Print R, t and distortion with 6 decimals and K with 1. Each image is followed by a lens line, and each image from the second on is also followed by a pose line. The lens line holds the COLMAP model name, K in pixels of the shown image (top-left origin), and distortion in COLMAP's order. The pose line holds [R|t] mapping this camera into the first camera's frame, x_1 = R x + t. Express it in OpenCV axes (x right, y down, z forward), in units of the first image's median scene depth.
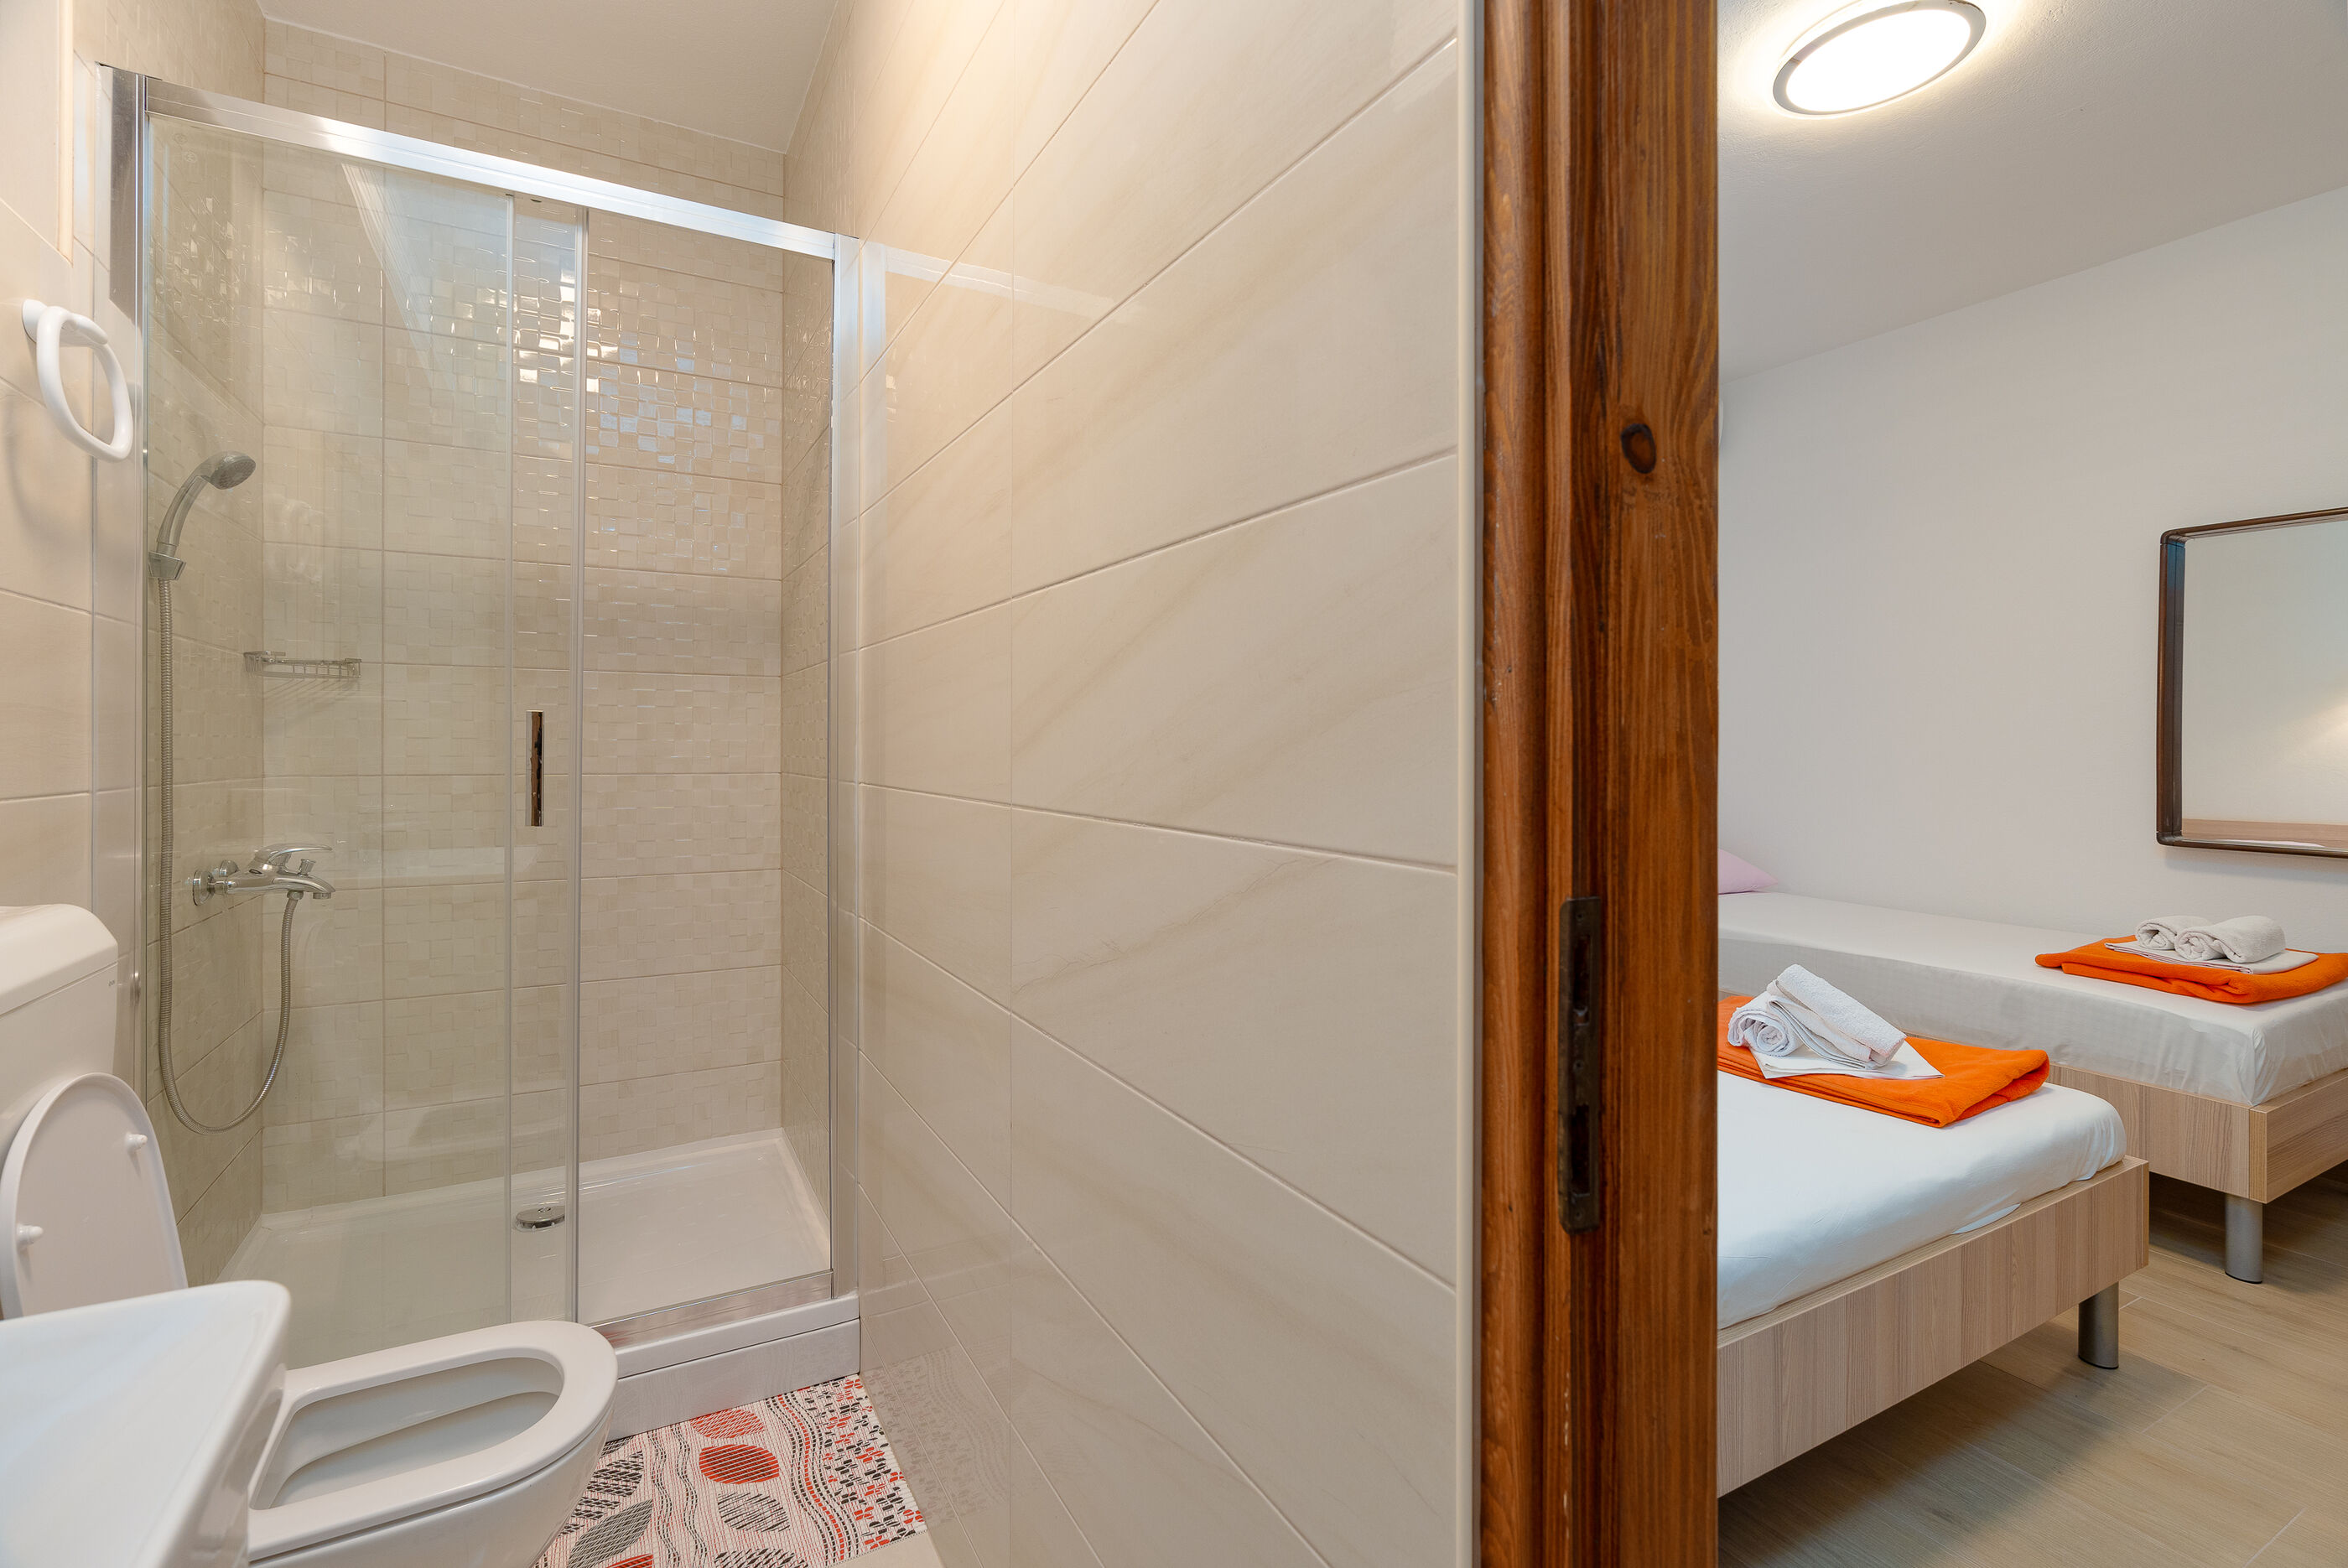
lens RADIAL K [[1031.9, 0, 1174.0], [0, 1031.9, 784.0], [0, 0, 1]] dist [0.002111, 0.000677]
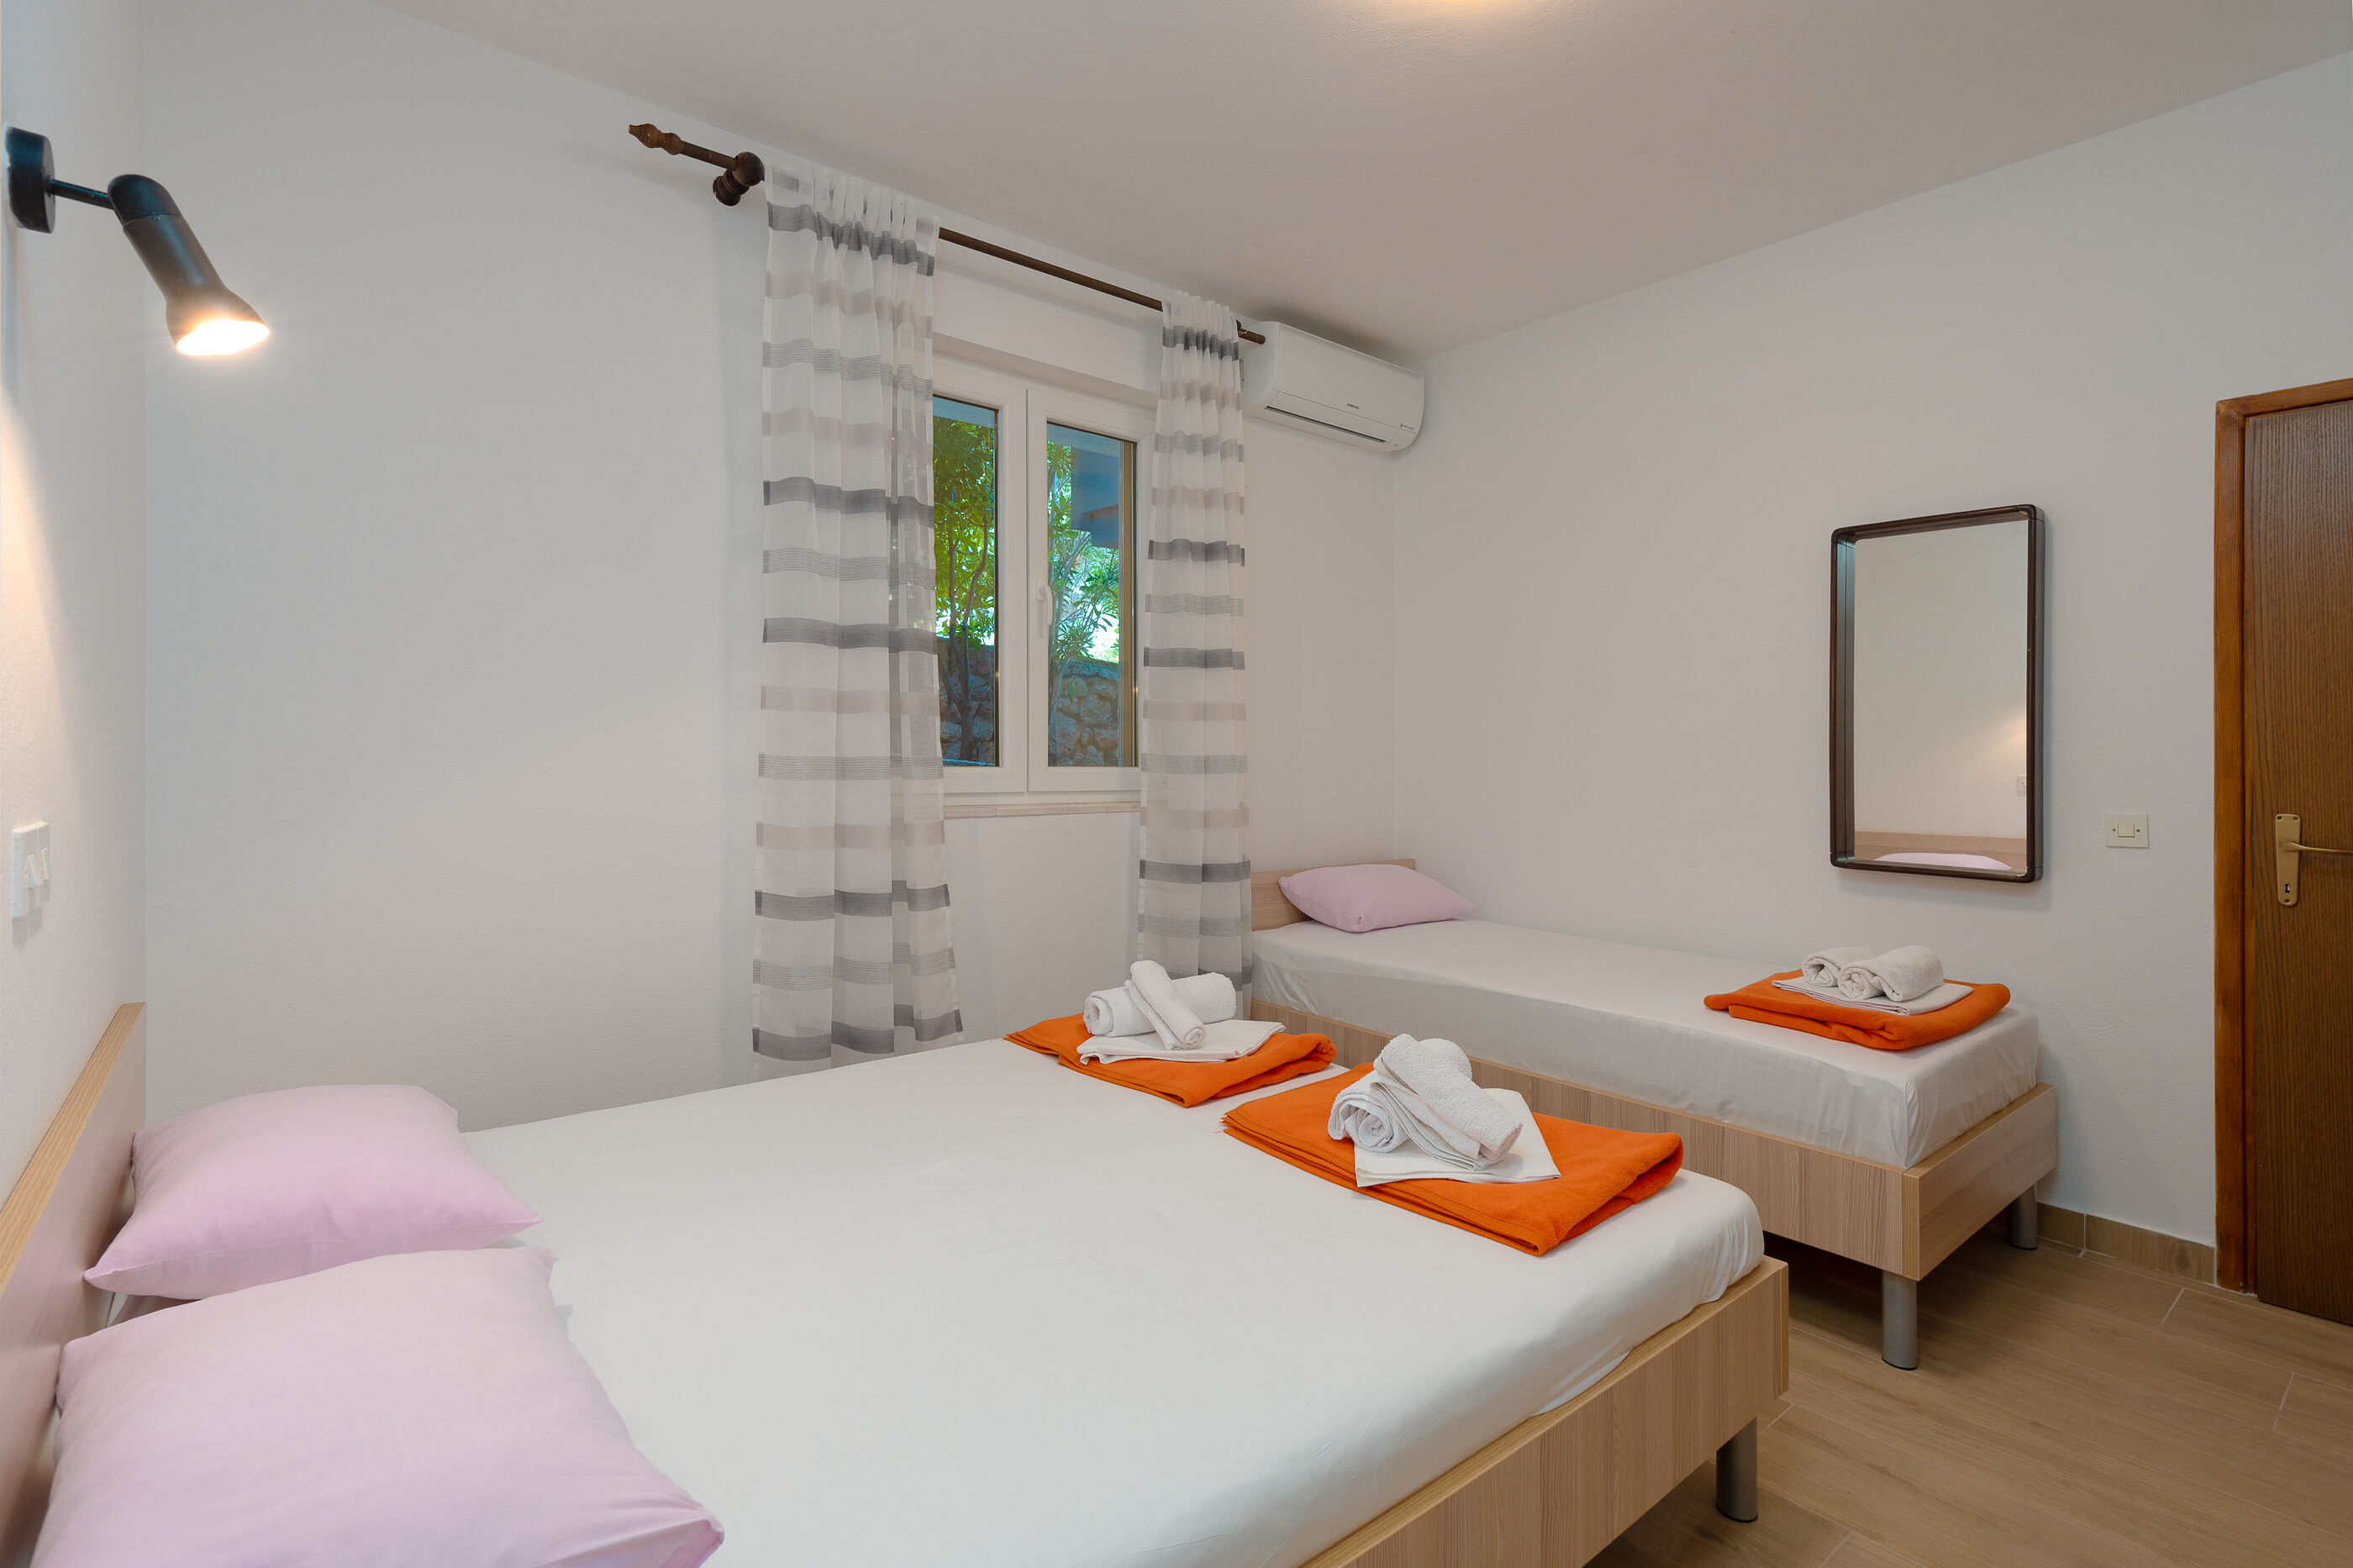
lens RADIAL K [[1071.6, 0, 1176.5], [0, 1071.6, 784.0], [0, 0, 1]] dist [0.000834, 0.000005]
pose [[0.983787, 0.001234, 0.179337, 0.263505], [0.000828, 0.999934, -0.011422, -0.006557], [-0.179340, 0.011386, 0.983721, 0.207551]]
